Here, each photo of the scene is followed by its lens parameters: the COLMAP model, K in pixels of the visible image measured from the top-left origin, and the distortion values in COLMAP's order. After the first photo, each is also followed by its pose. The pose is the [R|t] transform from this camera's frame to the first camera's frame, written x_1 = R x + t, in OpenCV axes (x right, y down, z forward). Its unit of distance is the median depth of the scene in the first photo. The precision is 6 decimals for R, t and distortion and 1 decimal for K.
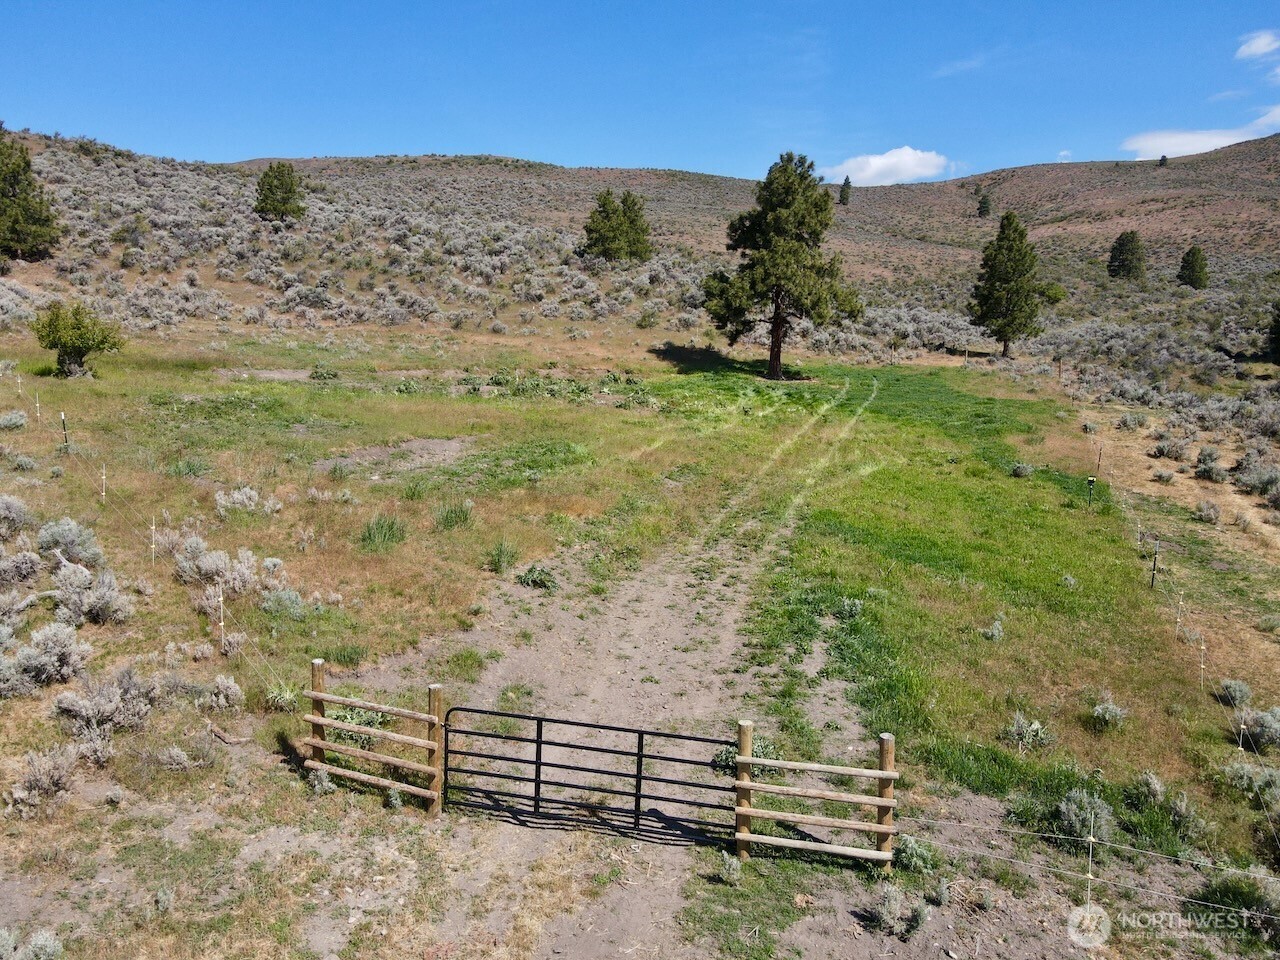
lens RADIAL K [[922.3, 0, 634.5], [0, 922.3, 479.6], [0, 0, 1]] dist [-0.008563, 0.028808]
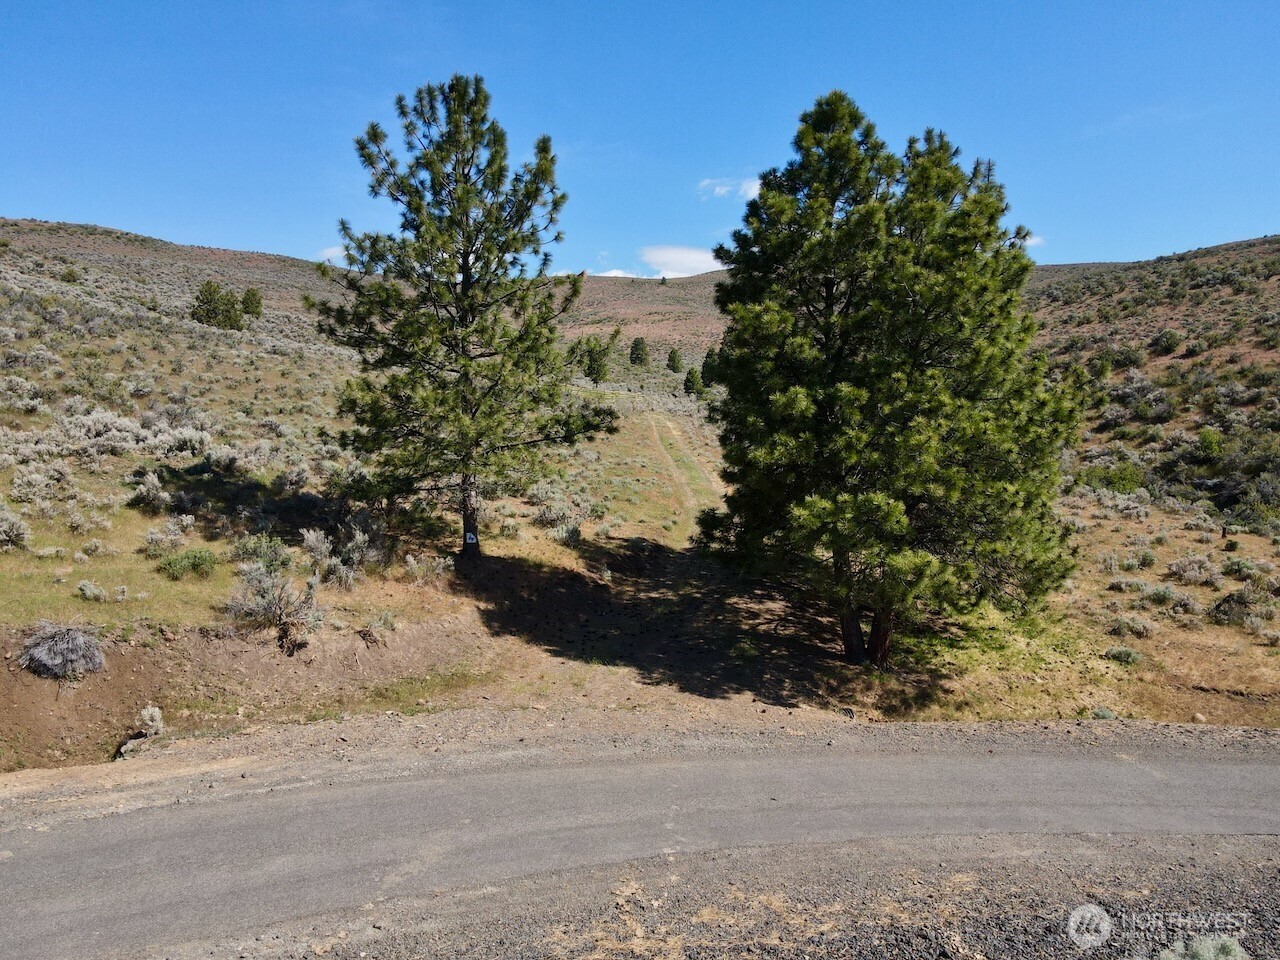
lens RADIAL K [[922.3, 0, 634.5], [0, 922.3, 479.6], [0, 0, 1]] dist [-0.008563, 0.028808]
pose [[0.891948, -0.015765, 0.451864, -0.677371], [0.053349, 0.996080, -0.070554, 0.306660], [-0.448981, 0.087037, 0.889292, -1.342643]]
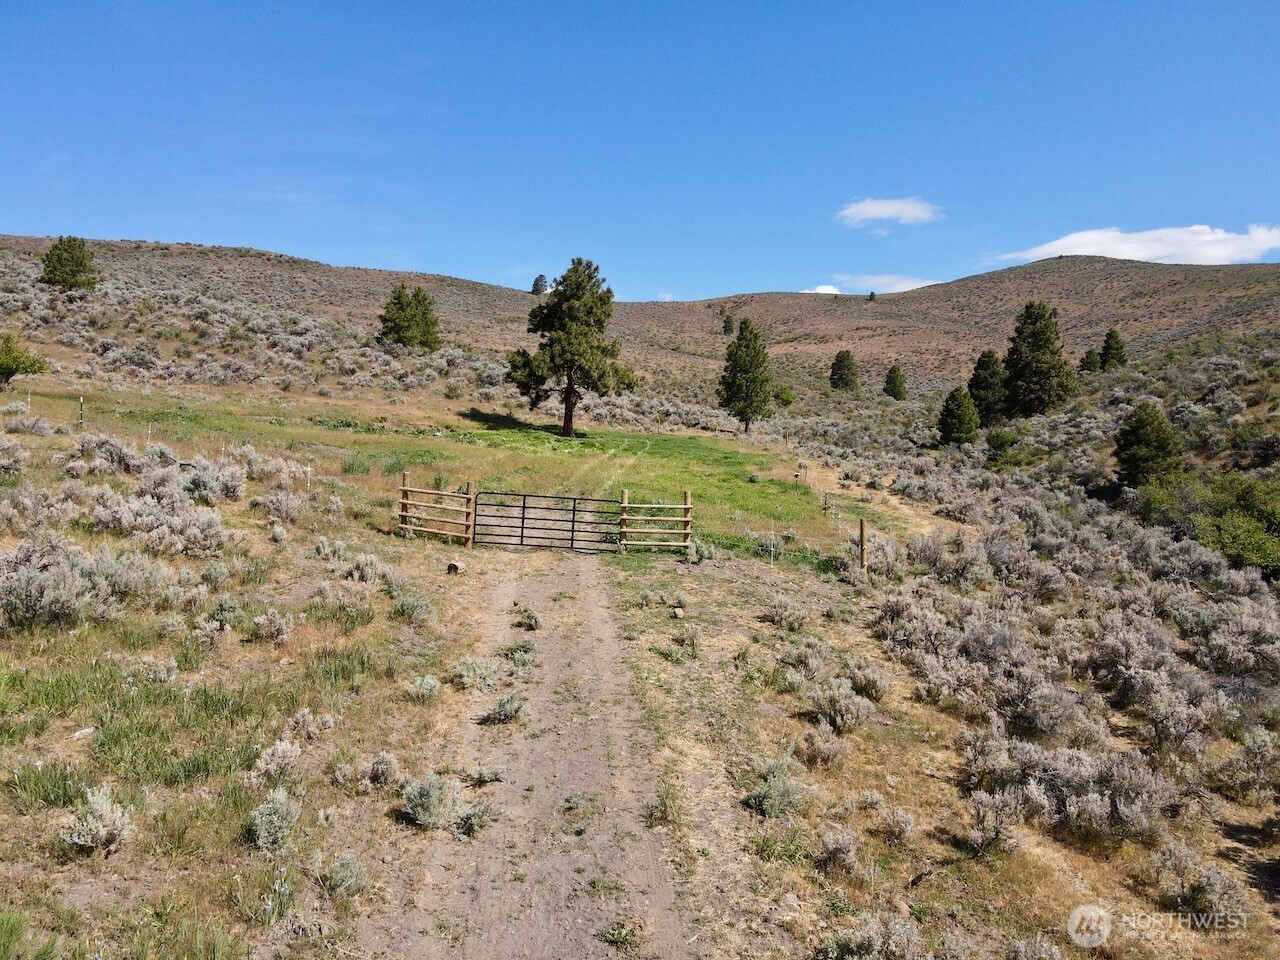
lens RADIAL K [[922.3, 0, 634.5], [0, 922.3, 479.6], [0, 0, 1]] dist [-0.008563, 0.028808]
pose [[0.967928, 0.009729, 0.251041, -0.045121], [0.018518, 0.993769, -0.109914, 0.053936], [-0.250546, 0.111037, 0.961716, -0.123430]]
